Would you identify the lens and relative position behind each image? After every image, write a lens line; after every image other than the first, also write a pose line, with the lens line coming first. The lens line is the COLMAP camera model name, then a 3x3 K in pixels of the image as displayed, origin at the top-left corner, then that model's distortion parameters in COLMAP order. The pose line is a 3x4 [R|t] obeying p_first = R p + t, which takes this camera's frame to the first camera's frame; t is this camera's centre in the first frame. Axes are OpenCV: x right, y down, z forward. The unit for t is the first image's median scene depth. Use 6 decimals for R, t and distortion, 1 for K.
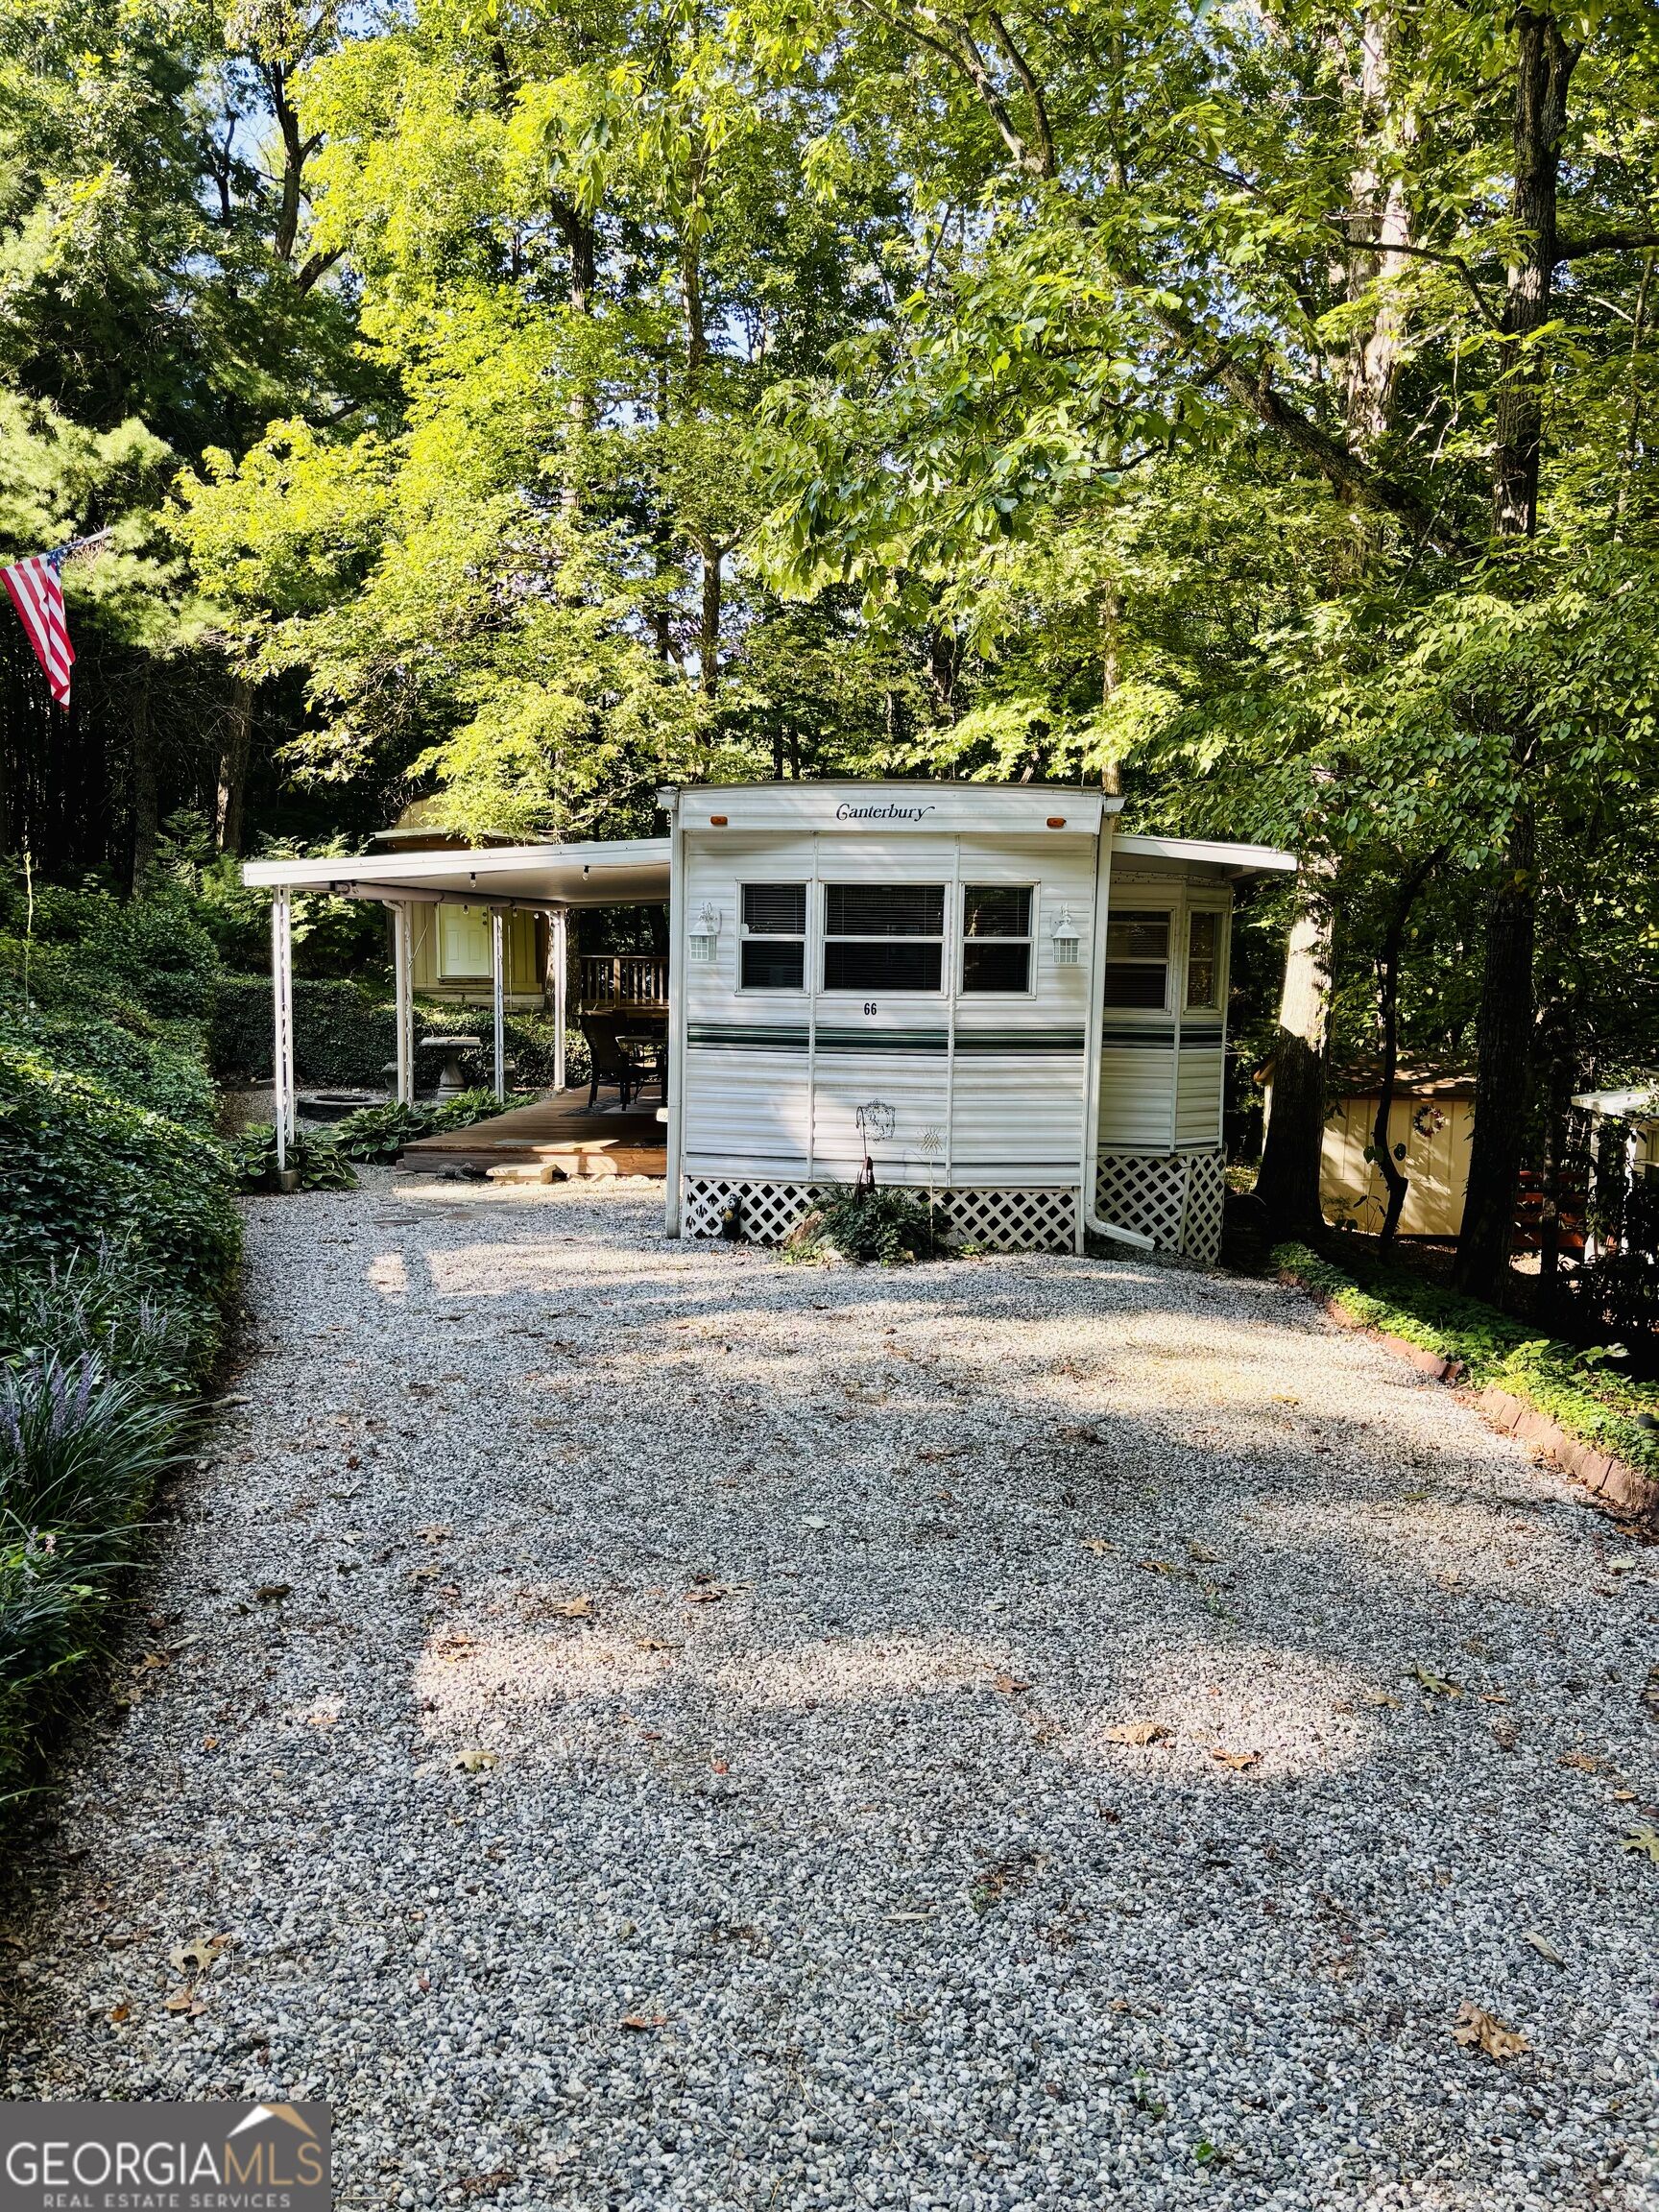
lens RADIAL K [[1633.5, 0, 847.6], [0, 1633.5, 1121.0], [0, 0, 1]] dist [0.040466, -0.027317]
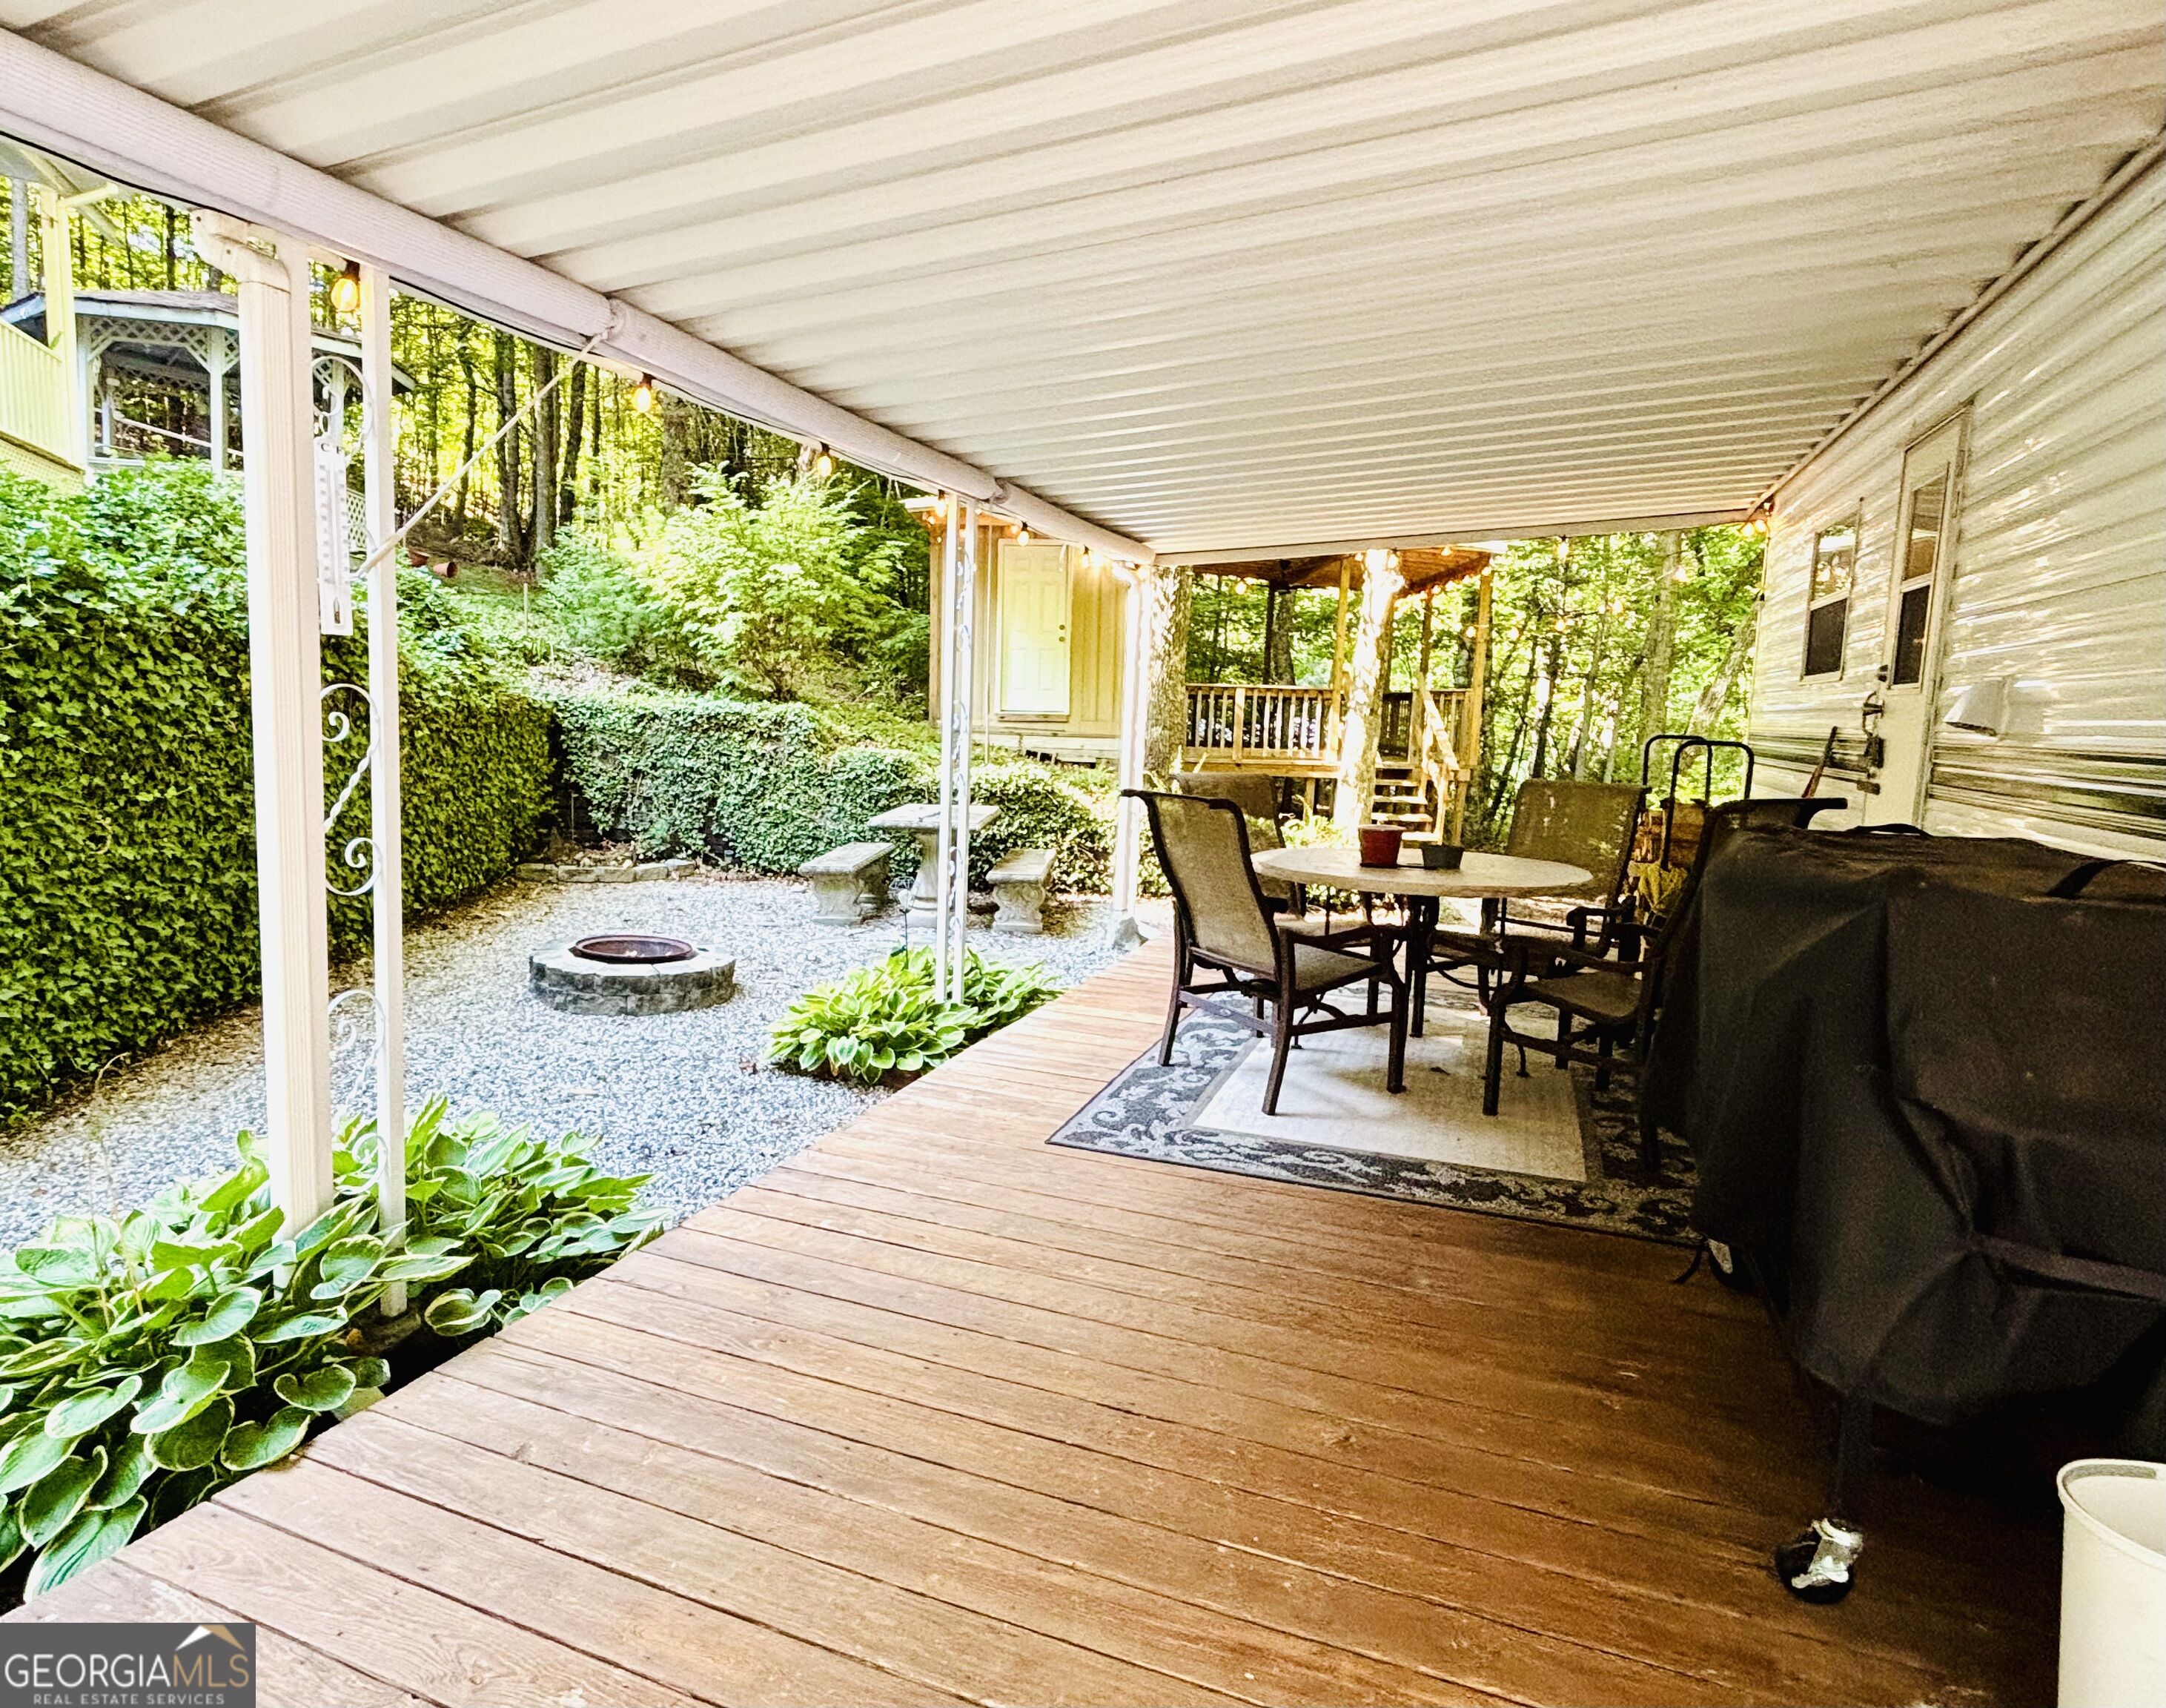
lens RADIAL K [[1199.4, 0, 1063.8], [0, 1199.4, 836.7], [0, 0, 1]] dist [0.013450, 0.000254]
pose [[0.962172, 0.050837, -0.267657, -0.193329], [-0.051620, 0.998658, 0.004116, -0.093440], [0.267507, 0.009857, 0.963505, 1.282359]]
